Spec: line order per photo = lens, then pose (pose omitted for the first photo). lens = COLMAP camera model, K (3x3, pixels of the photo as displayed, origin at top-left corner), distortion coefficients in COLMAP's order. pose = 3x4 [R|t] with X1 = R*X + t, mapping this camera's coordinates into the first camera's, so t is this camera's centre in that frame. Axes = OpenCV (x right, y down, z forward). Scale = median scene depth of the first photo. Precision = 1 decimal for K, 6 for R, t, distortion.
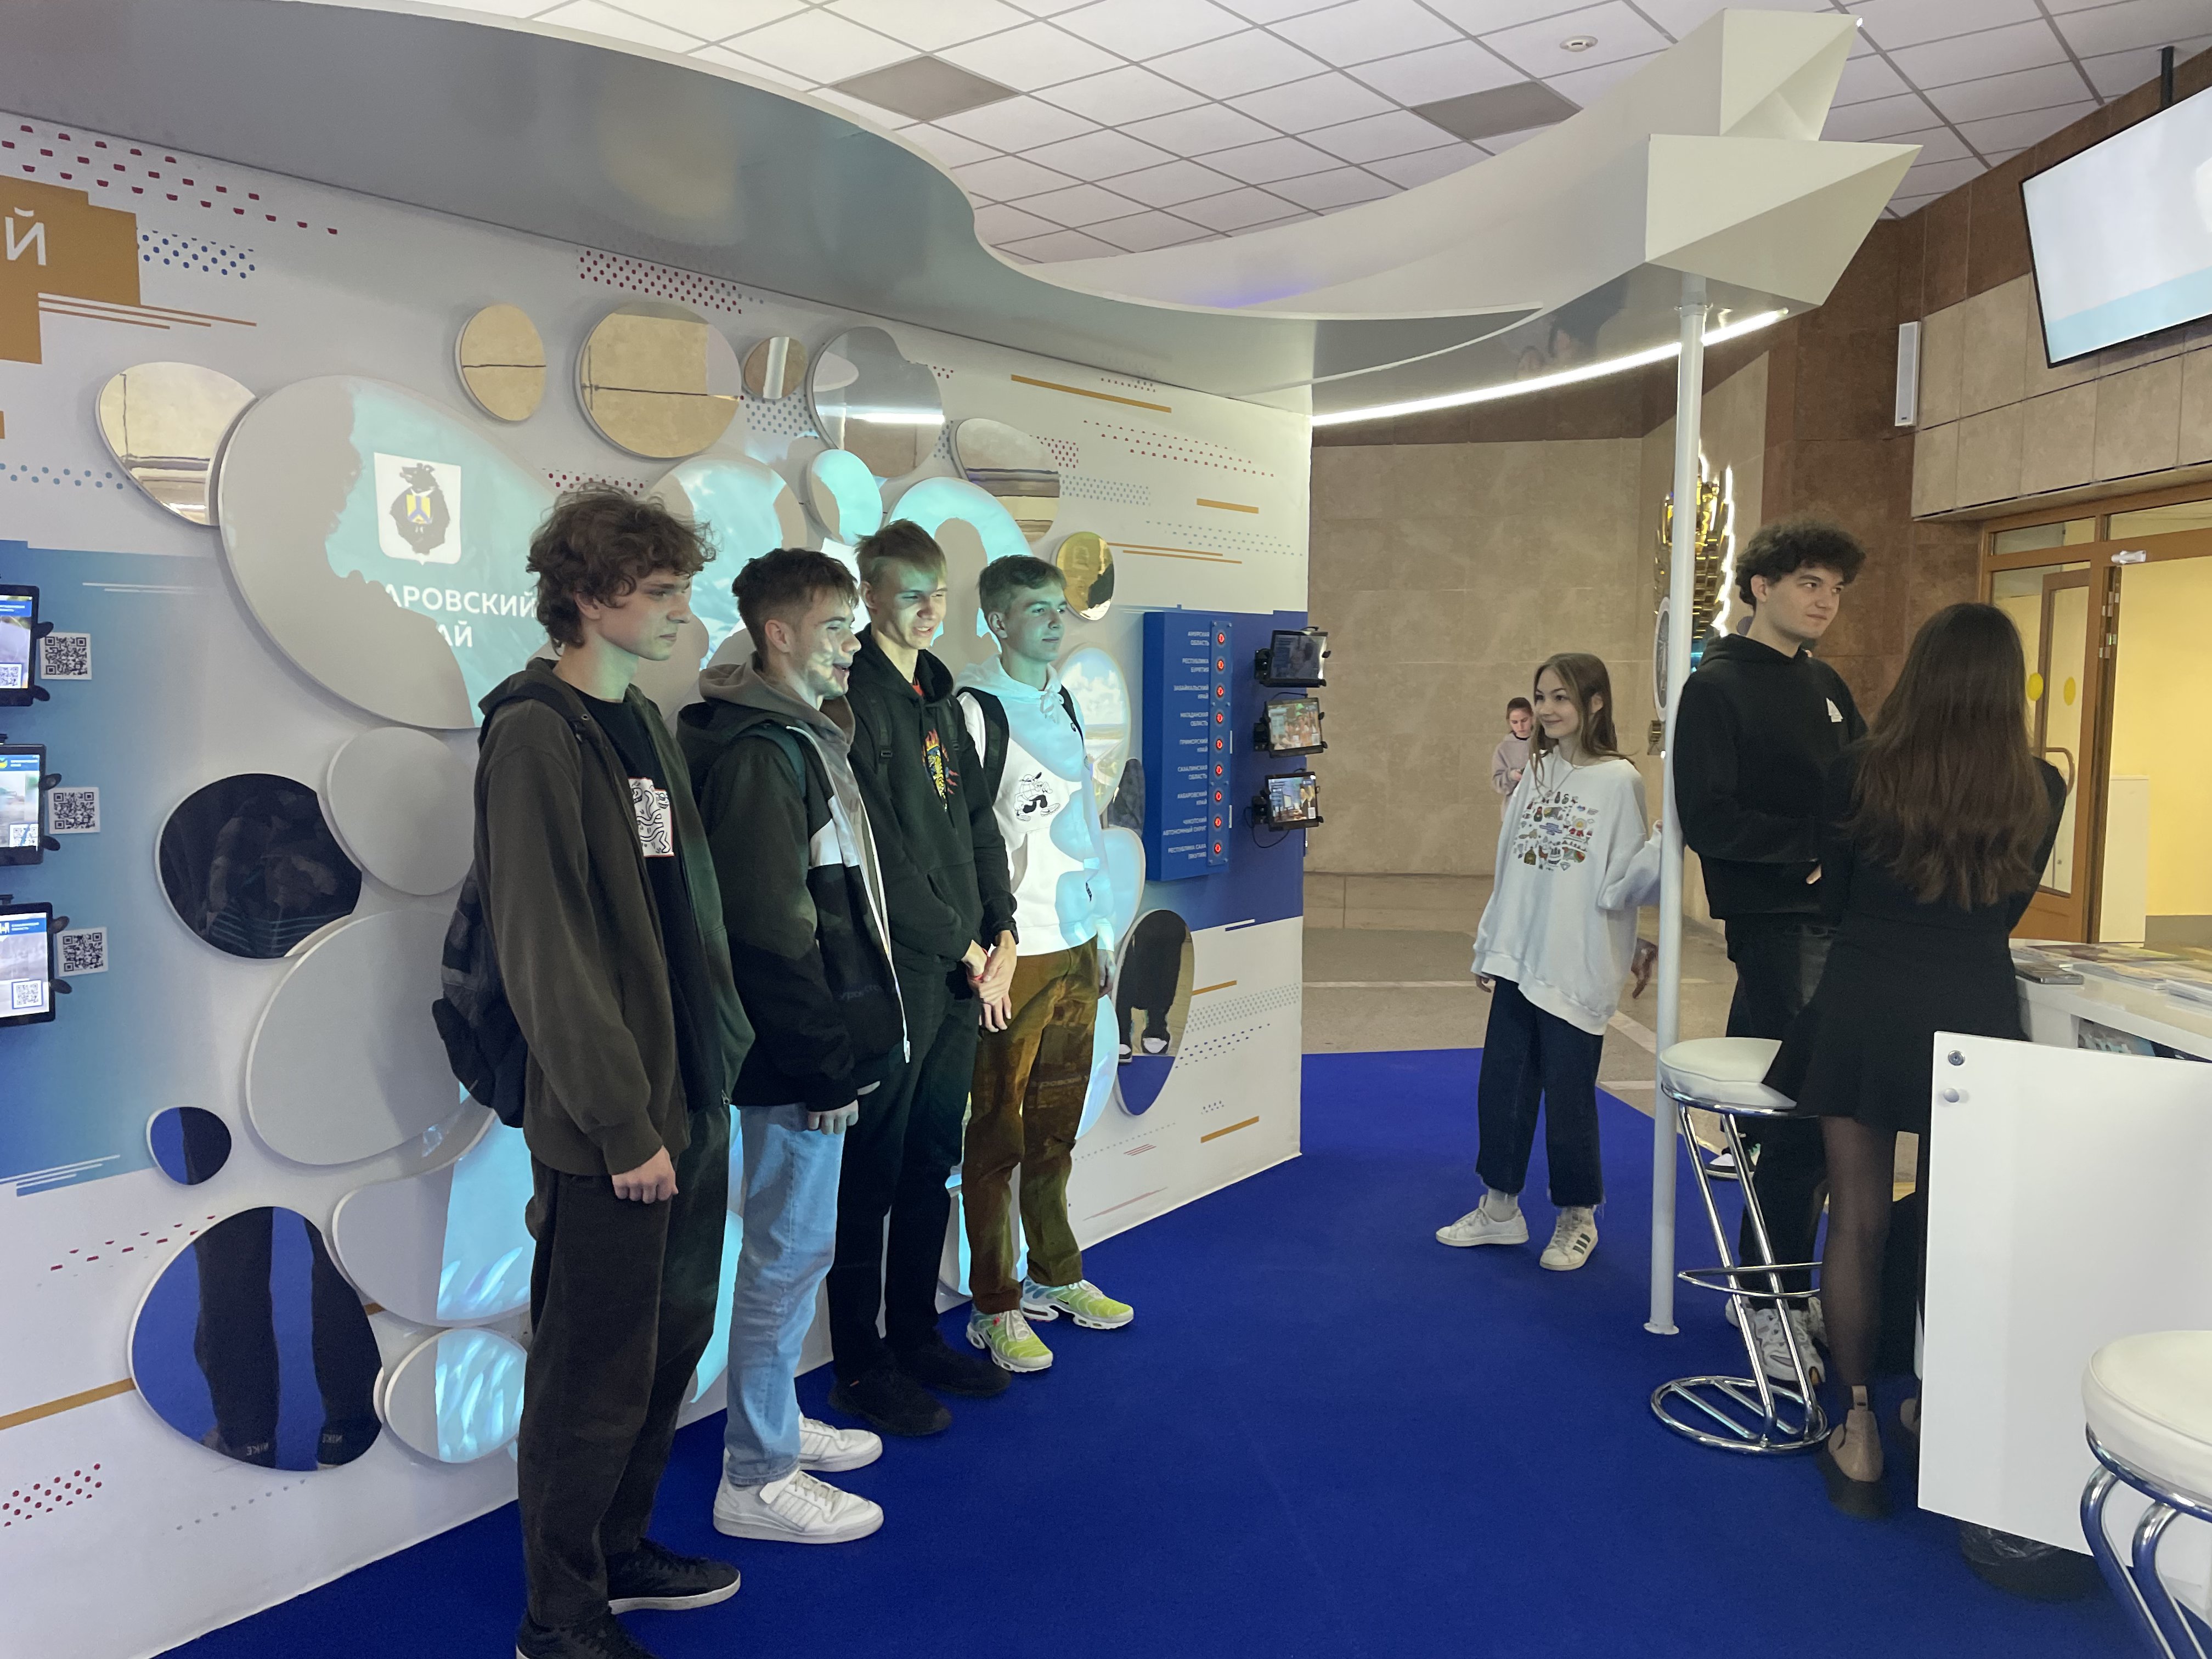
lens RADIAL K [[1666.1, 0, 1085.9], [0, 1666.1, 835.3], [0, 0, 1]] dist [0.093634, -0.111299]
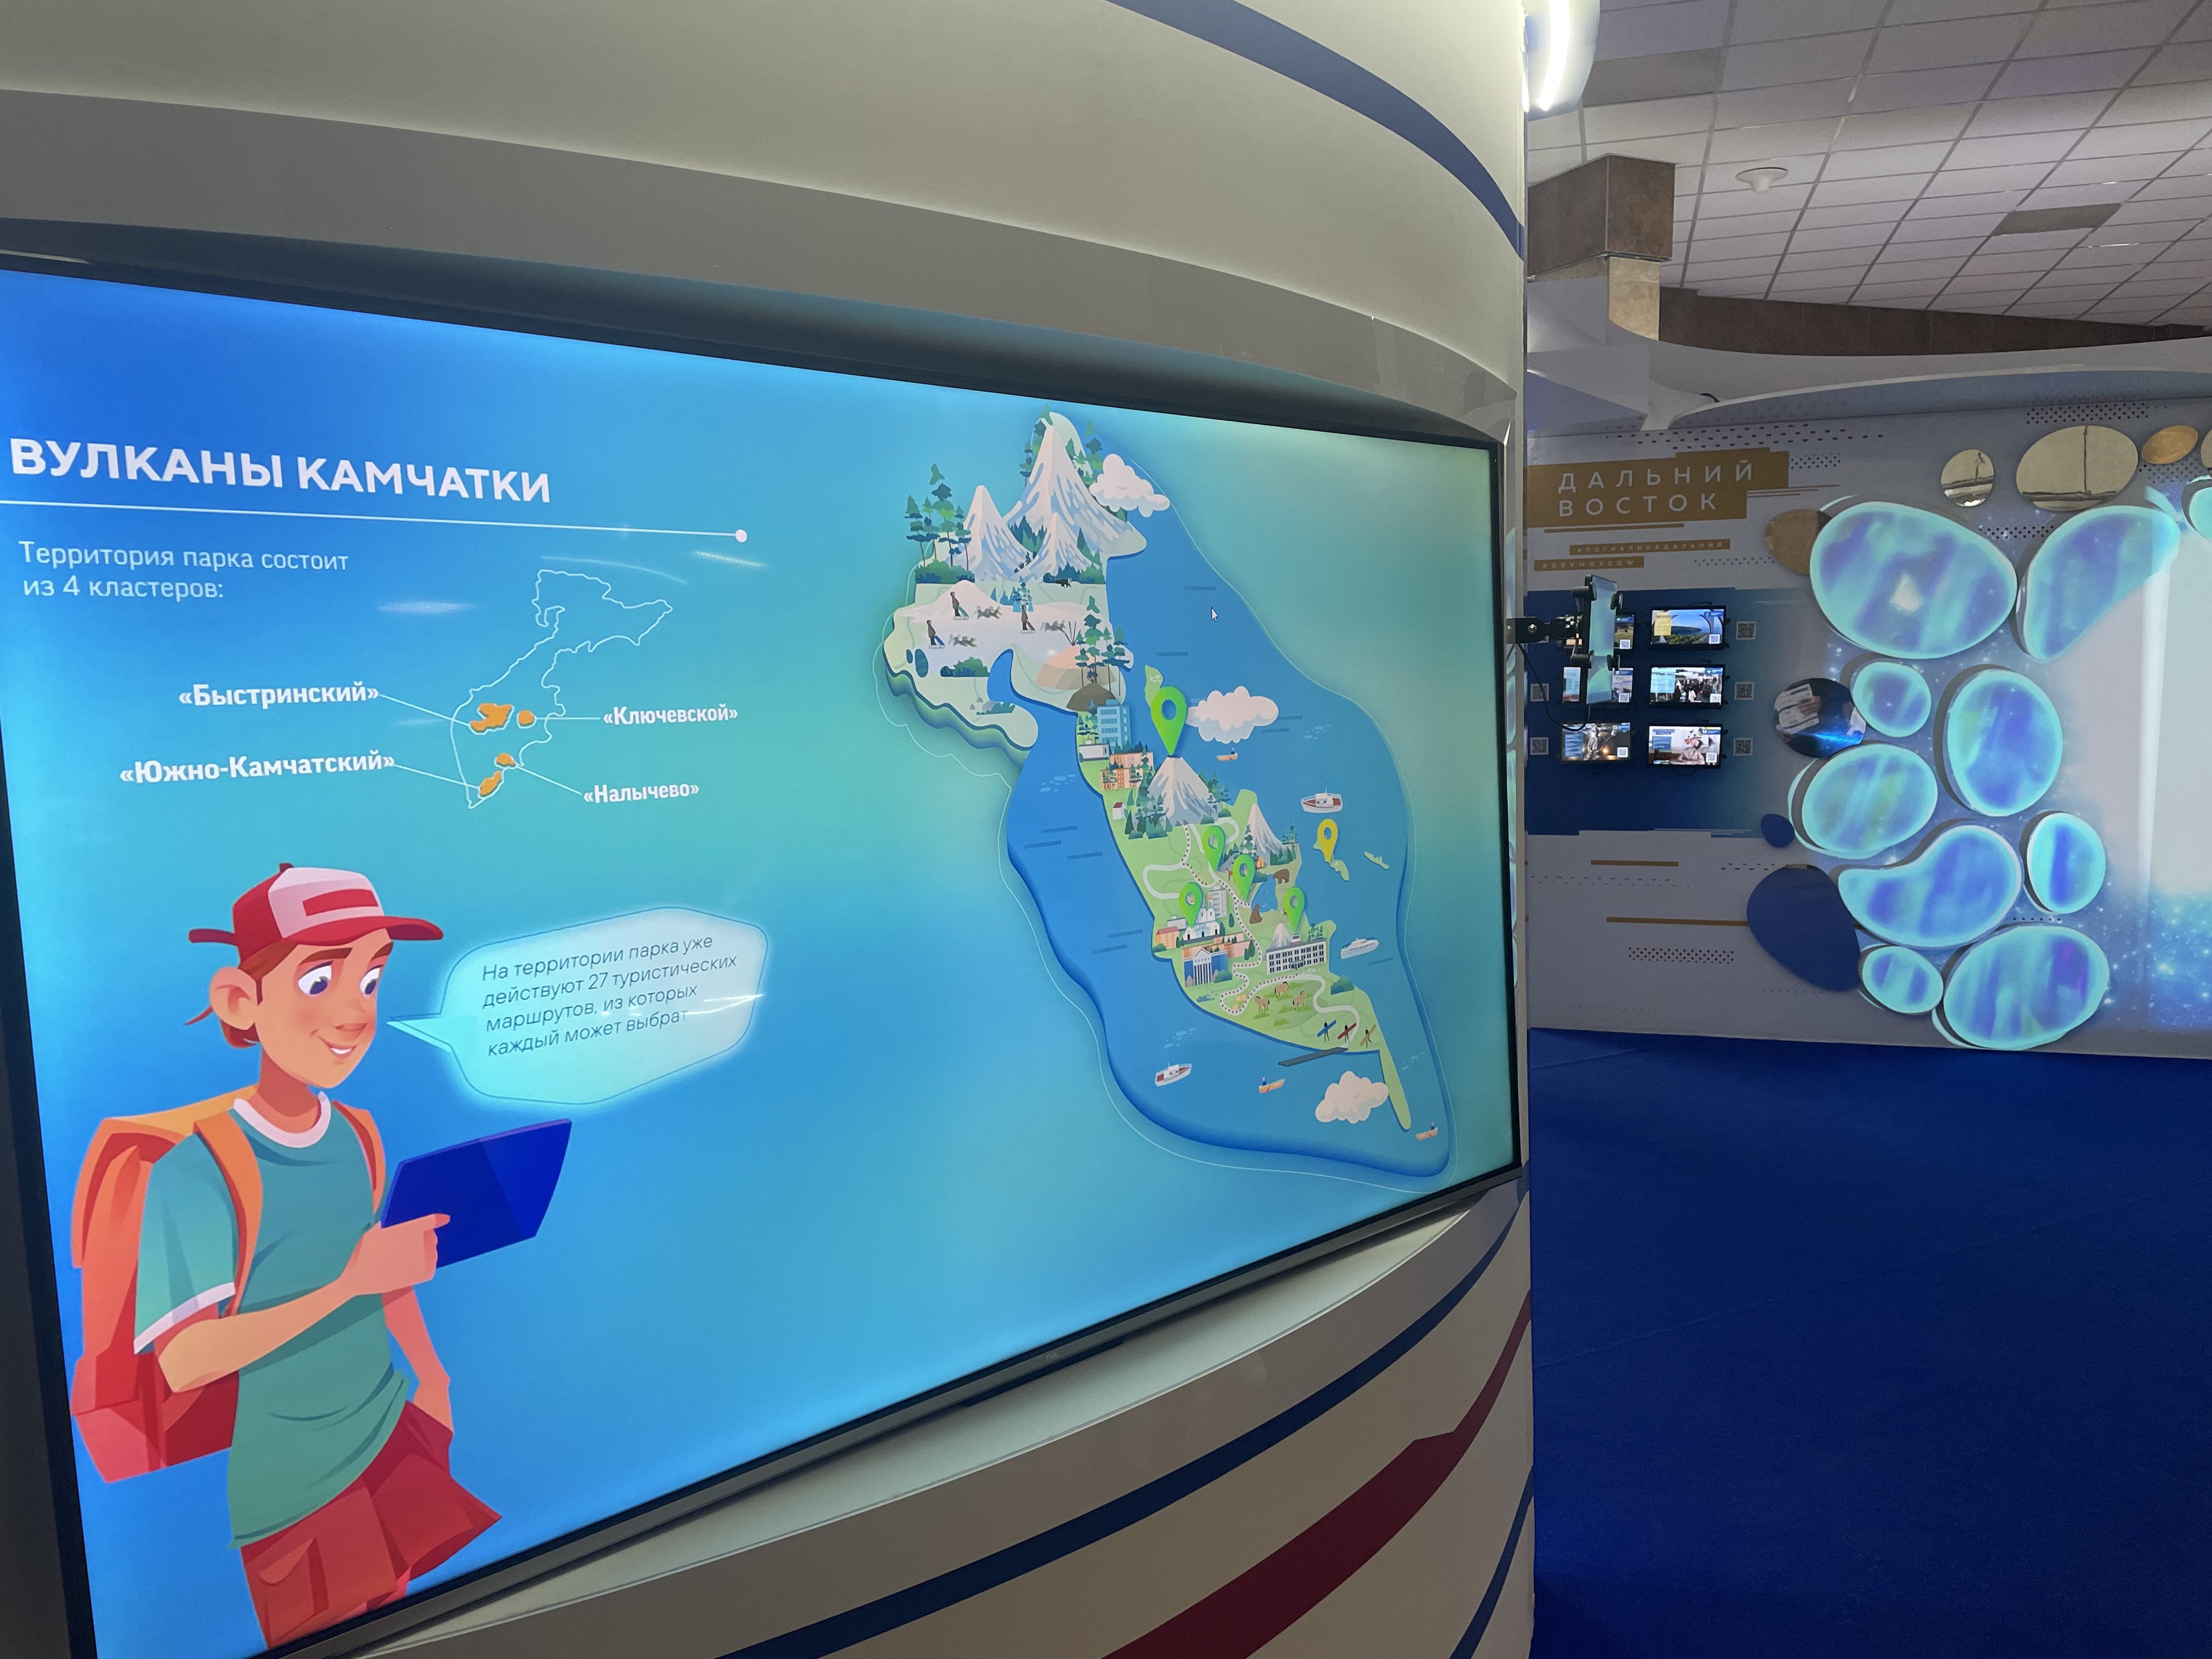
lens RADIAL K [[1666.1, 0, 1085.9], [0, 1666.1, 835.3], [0, 0, 1]] dist [0.093634, -0.111299]
pose [[0.362693, 0.084715, -0.928050, 1.403528], [-0.075670, 0.995248, 0.061277, 0.118942], [0.928832, 0.048001, 0.367380, -0.831716]]
